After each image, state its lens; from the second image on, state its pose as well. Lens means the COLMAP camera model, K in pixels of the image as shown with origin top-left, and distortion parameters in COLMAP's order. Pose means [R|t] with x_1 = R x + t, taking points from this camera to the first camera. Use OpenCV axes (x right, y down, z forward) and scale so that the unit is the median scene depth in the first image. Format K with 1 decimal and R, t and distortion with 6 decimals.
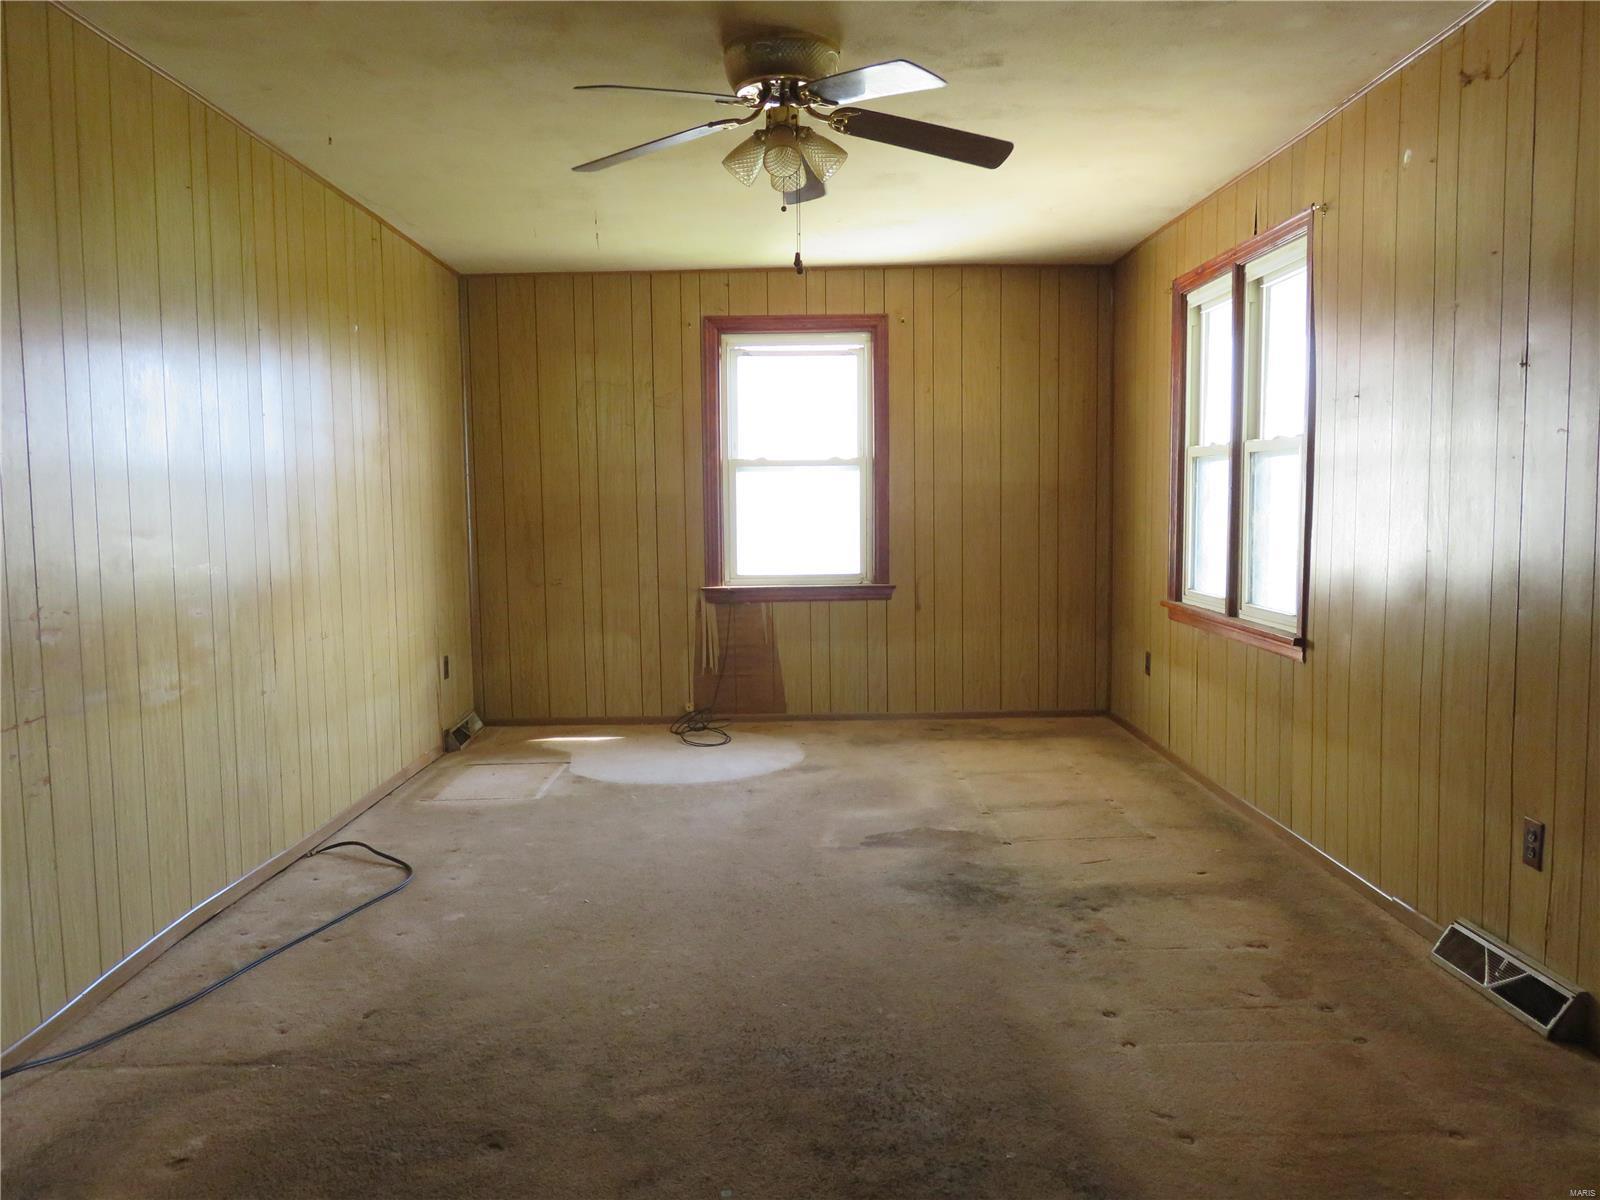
lens RADIAL K [[1190.5, 0, 803.1], [0, 1190.5, 595.9], [0, 0, 1]] dist [-0.006097, -0.003265]
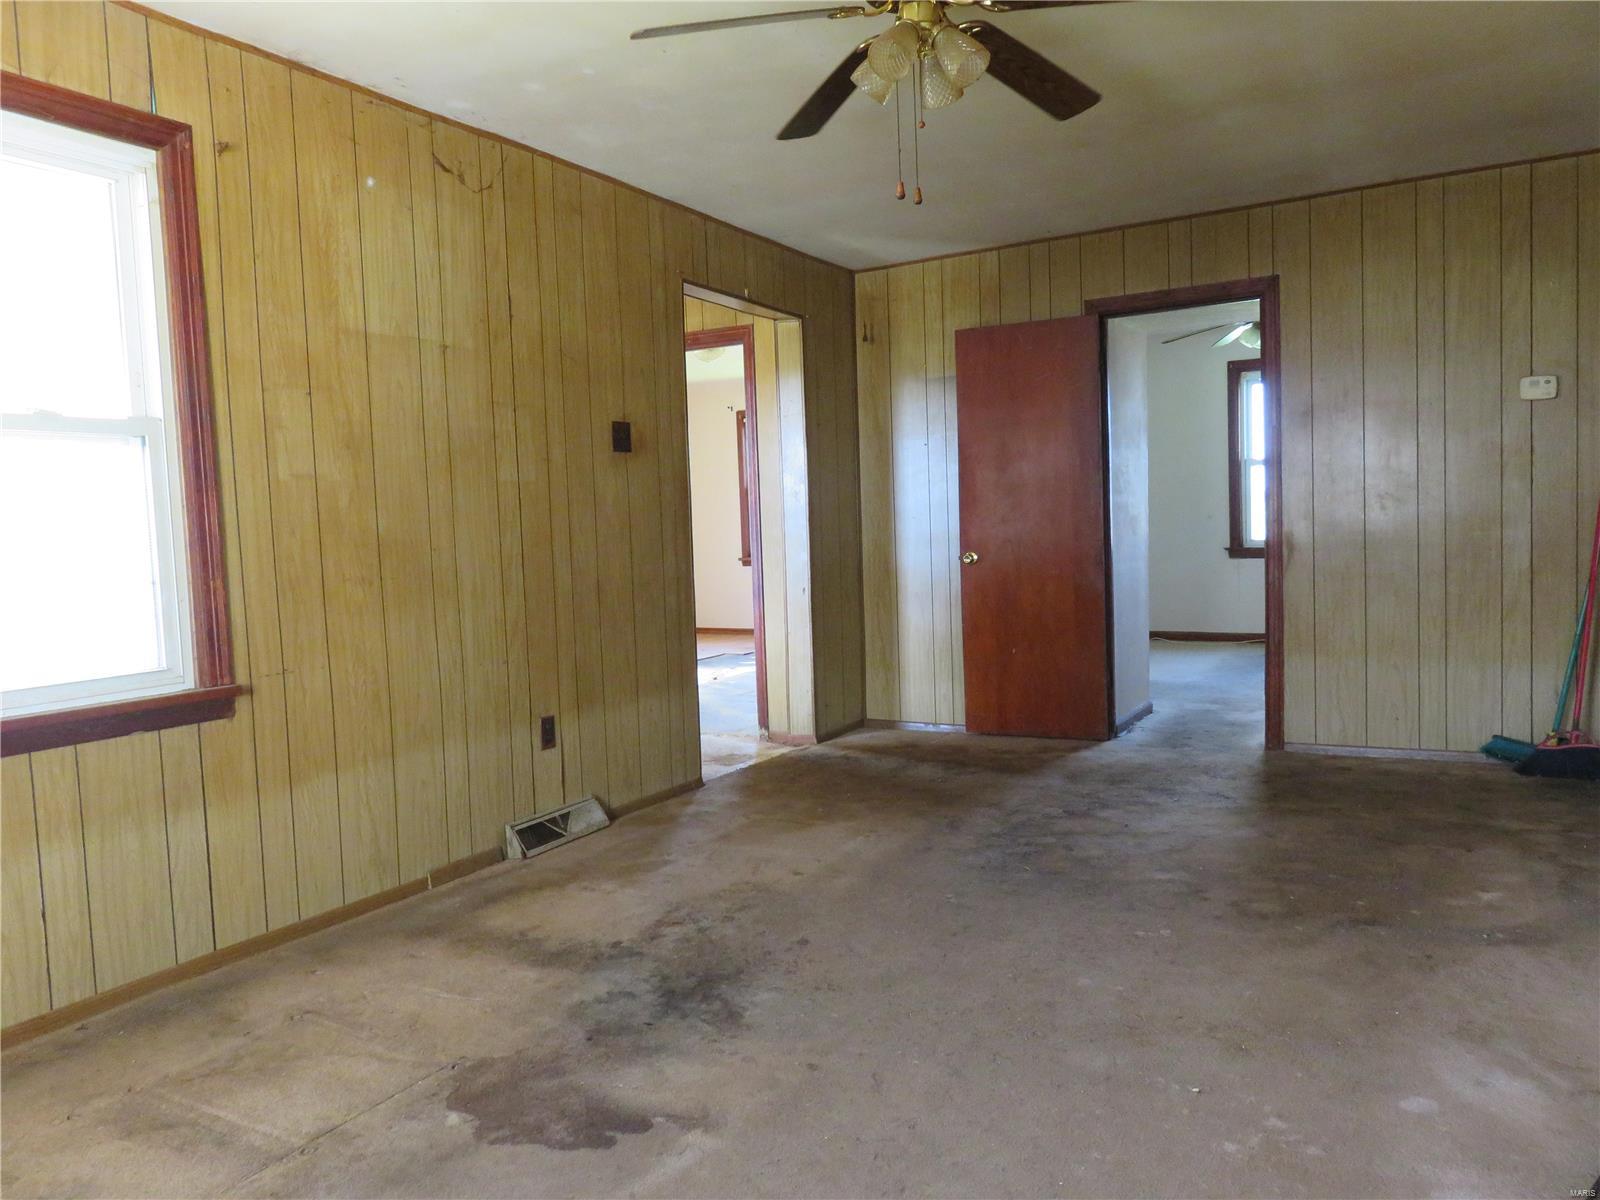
lens RADIAL K [[1190.5, 0, 798.9], [0, 1190.5, 603.9], [0, 0, 1]] dist [-0.006097, -0.003265]
pose [[-0.866151, 0.008278, 0.499714, -0.252874], [0.087052, 0.987078, 0.134534, -0.077692], [-0.492142, 0.160028, -0.855679, 1.283246]]
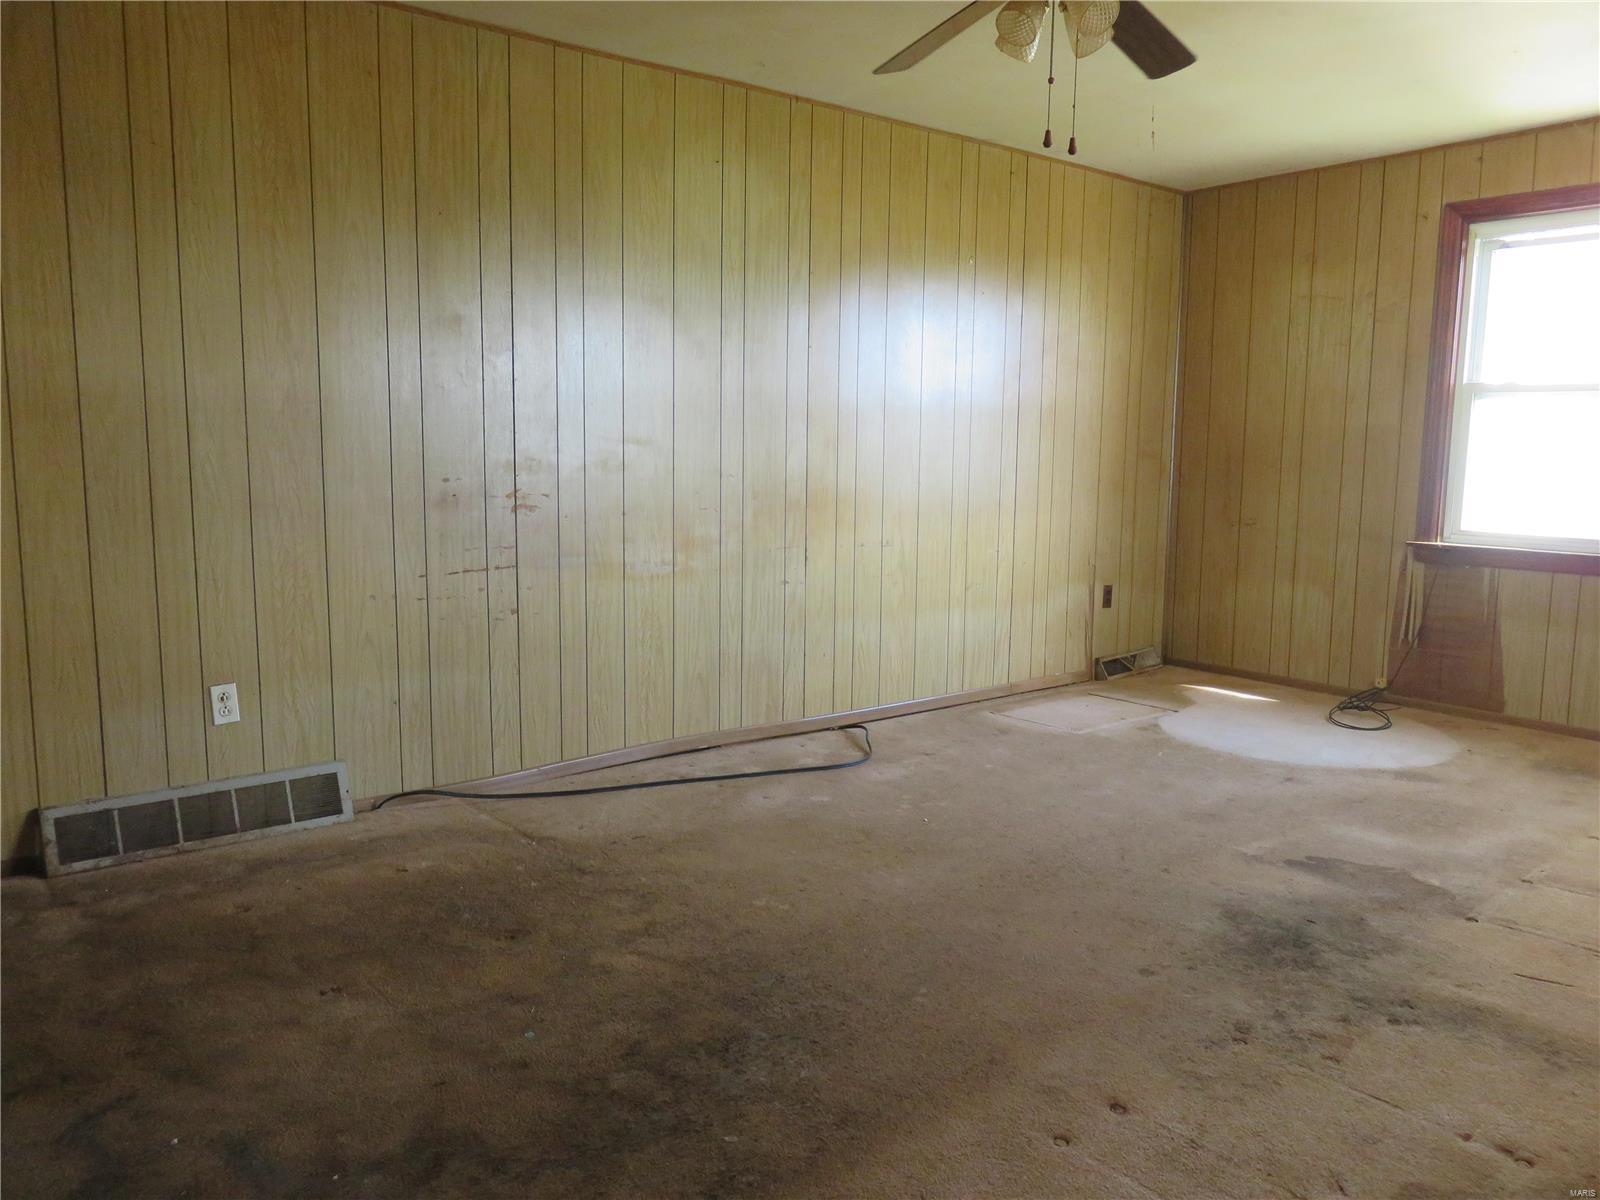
lens RADIAL K [[1190.5, 0, 802.5], [0, 1190.5, 596.8], [0, 0, 1]] dist [-0.006097, -0.003265]
pose [[0.620070, 0.123548, -0.774757, 0.414567], [-0.083368, 0.992308, 0.091517, -0.013069], [0.780104, 0.007843, 0.625600, 0.227573]]
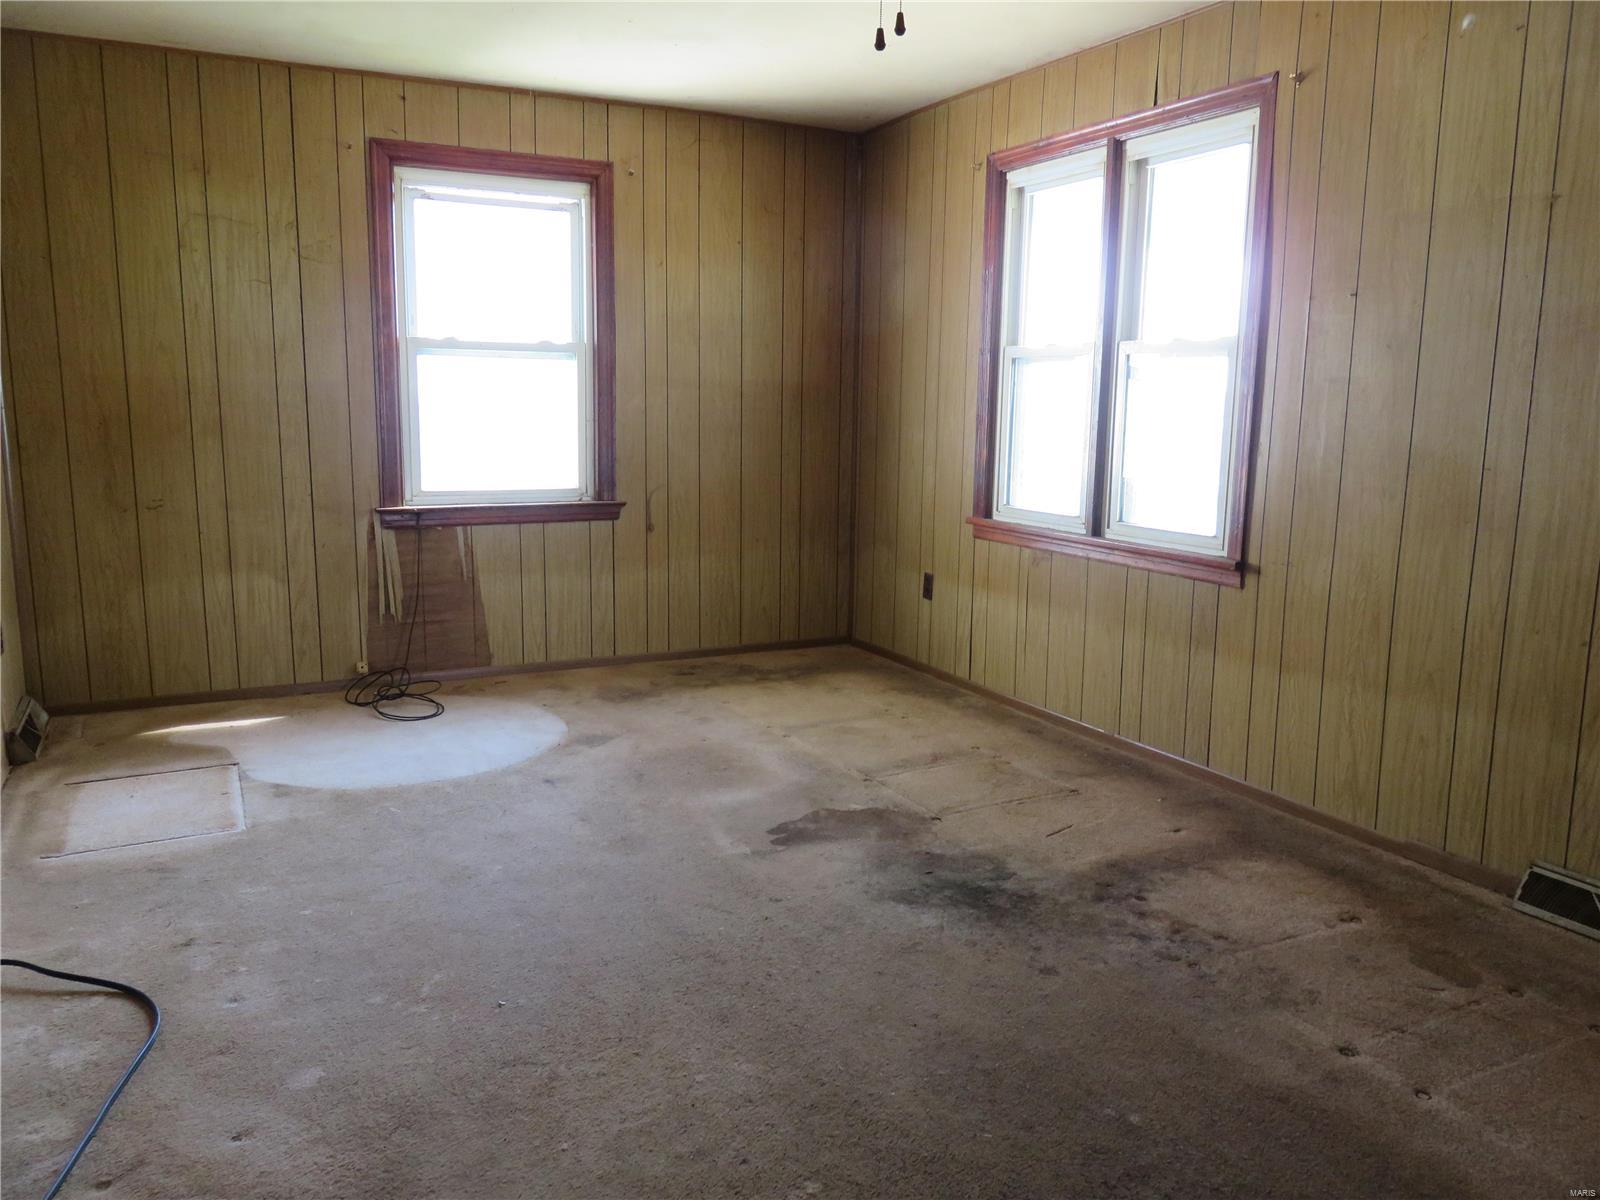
lens RADIAL K [[1190.5, 0, 805.1], [0, 1190.5, 596.9], [0, 0, 1]] dist [-0.006097, -0.003265]
pose [[0.894818, -0.047318, 0.443916, -0.251500], [0.011411, 0.996466, 0.083214, -0.015185], [-0.446284, -0.069396, 0.892196, 0.287940]]
